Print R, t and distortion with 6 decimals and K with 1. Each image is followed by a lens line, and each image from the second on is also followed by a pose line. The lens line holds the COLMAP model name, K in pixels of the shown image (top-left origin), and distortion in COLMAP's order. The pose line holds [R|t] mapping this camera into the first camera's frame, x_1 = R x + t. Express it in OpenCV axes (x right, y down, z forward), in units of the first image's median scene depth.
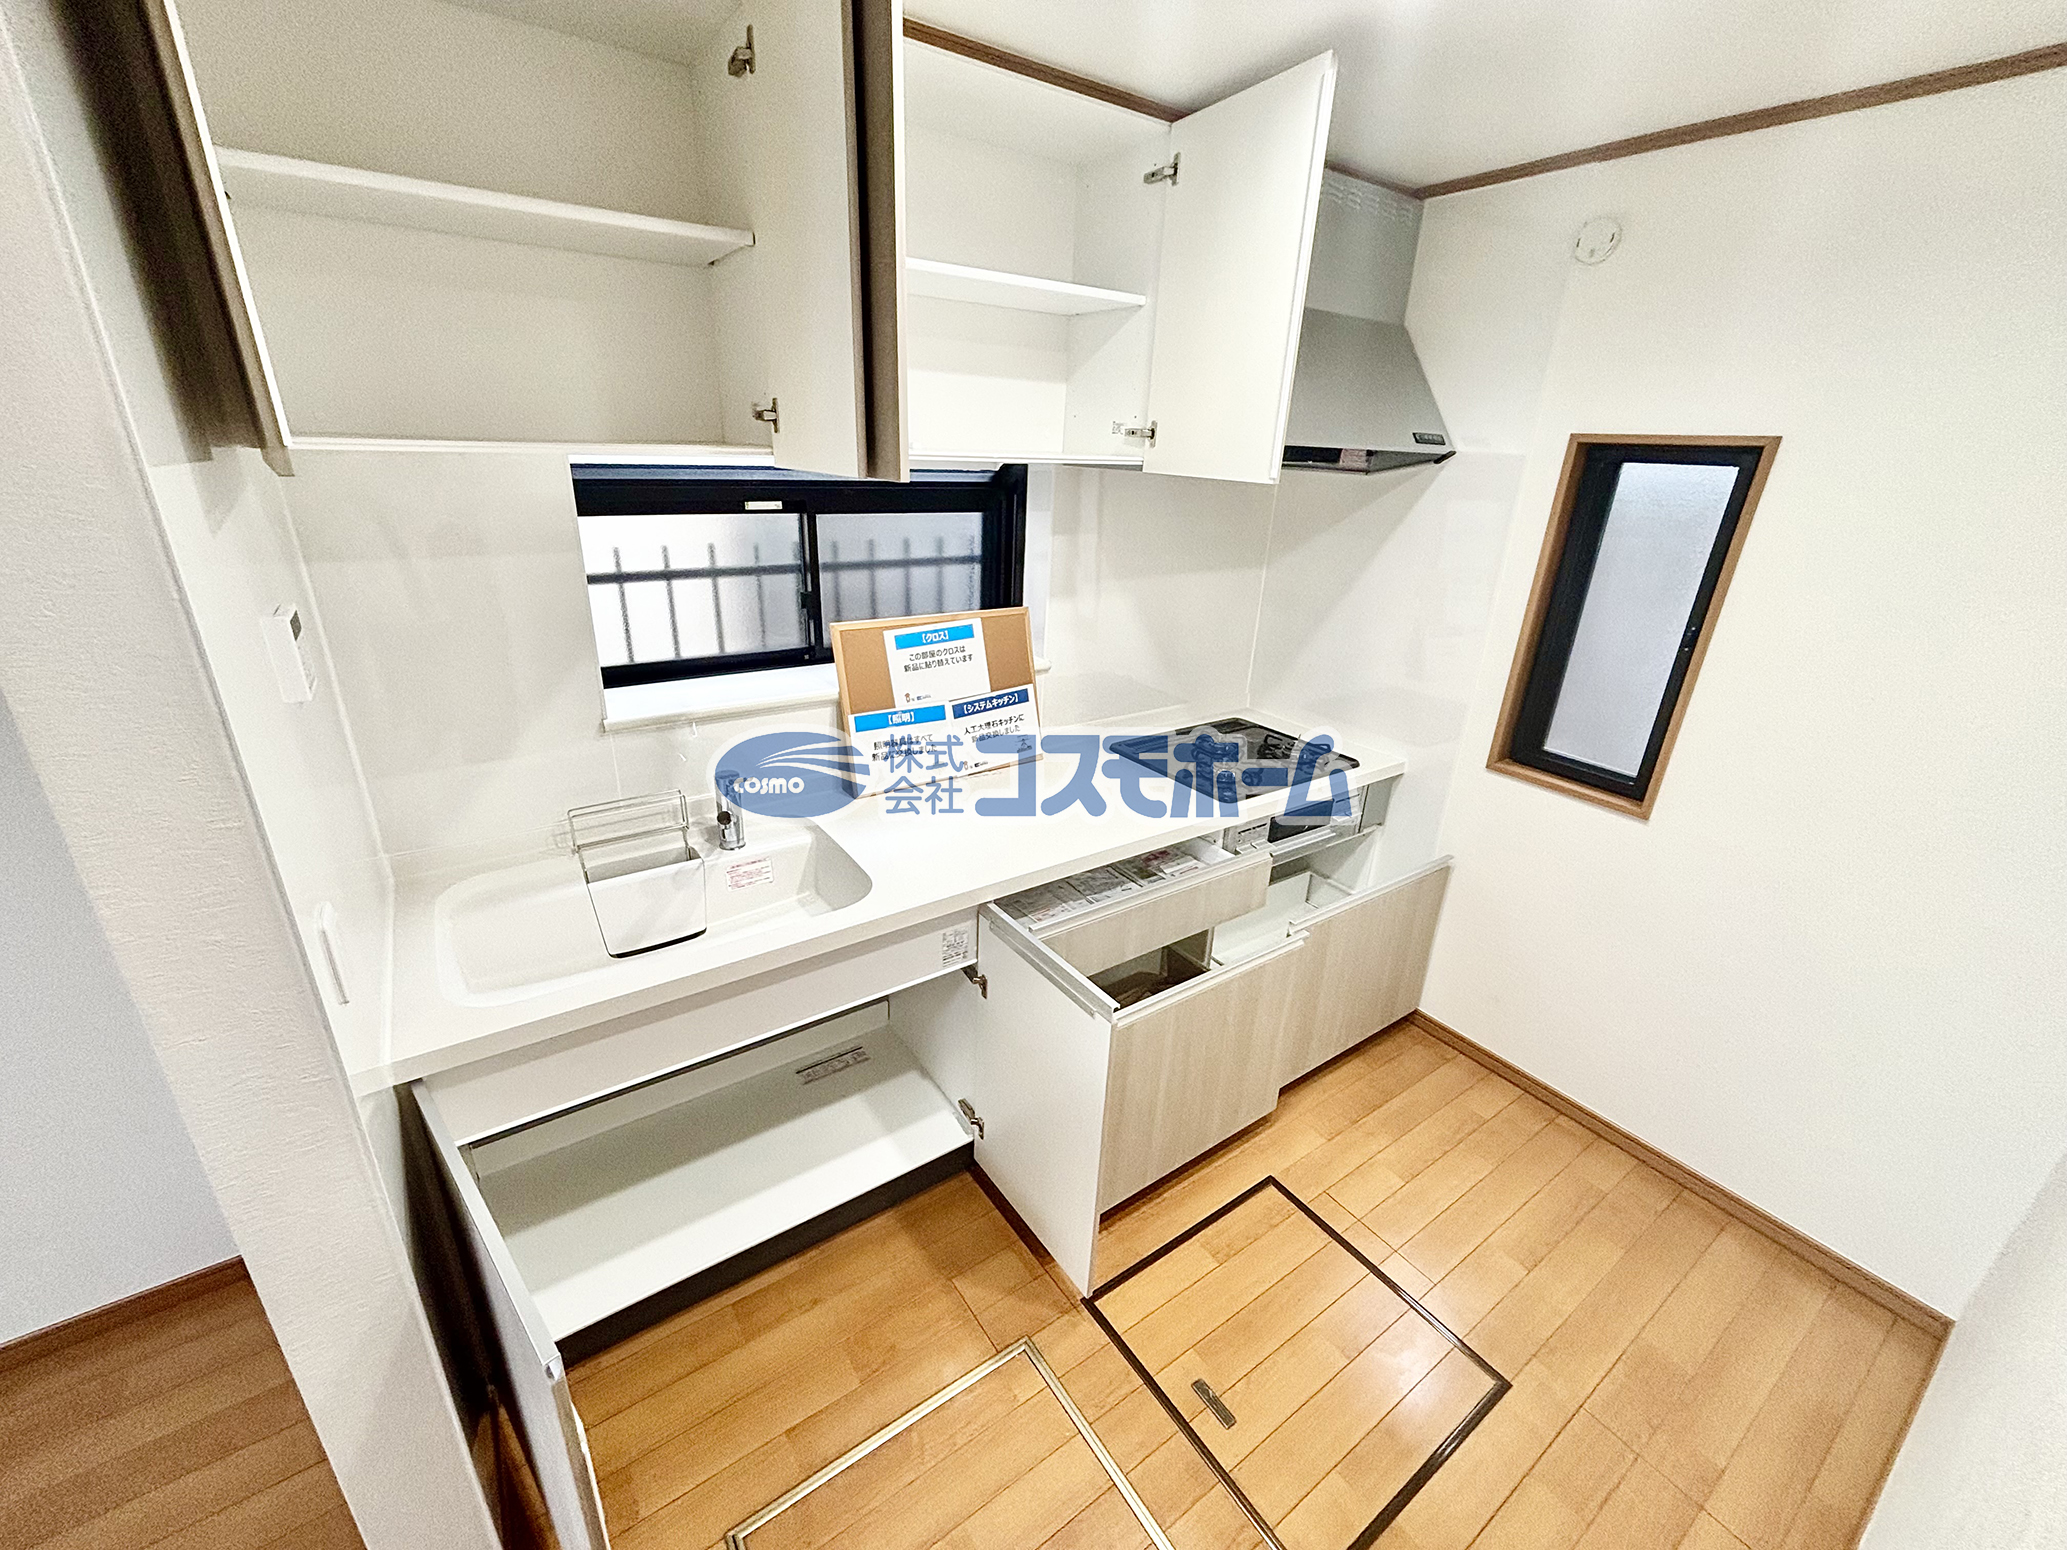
lens RADIAL K [[838.4, 0, 1028.6], [0, 838.4, 774.3], [0, 0, 1]] dist [-0.014980, -0.000051]
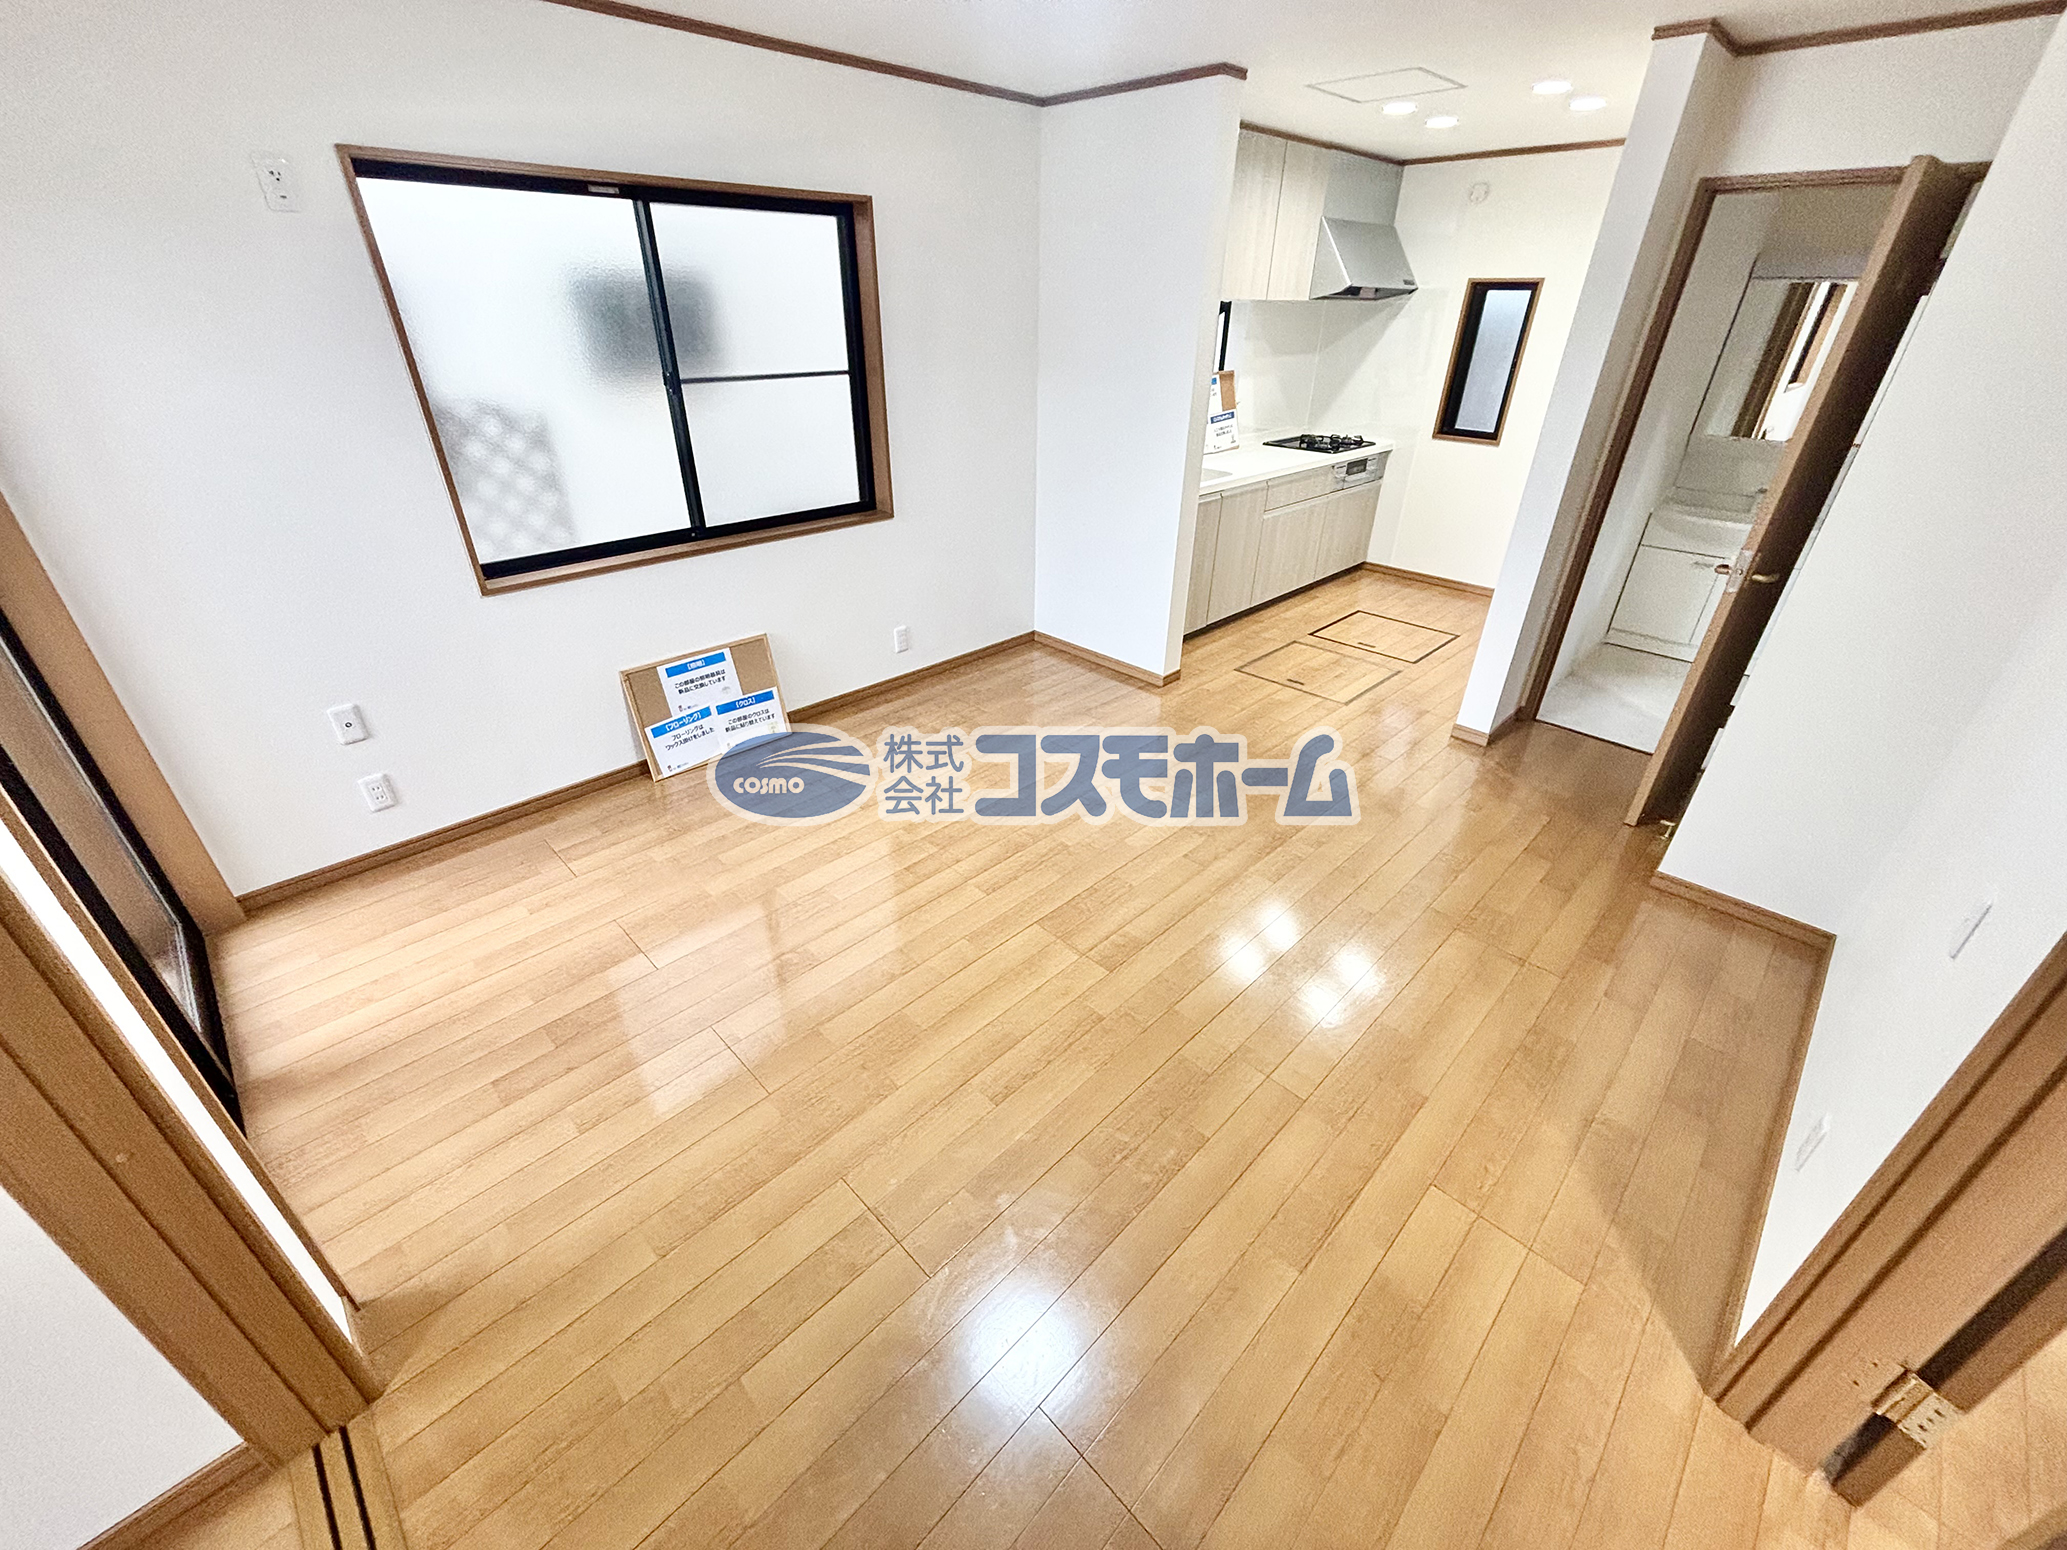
lens RADIAL K [[838.4, 0, 1033.7], [0, 838.4, 773.7], [0, 0, 1]] dist [-0.014980, -0.000051]
pose [[0.984909, -0.111938, 0.132002, -0.921499], [0.091383, 0.984048, 0.152637, 0.450762], [-0.146982, -0.138271, 0.979427, -1.185889]]
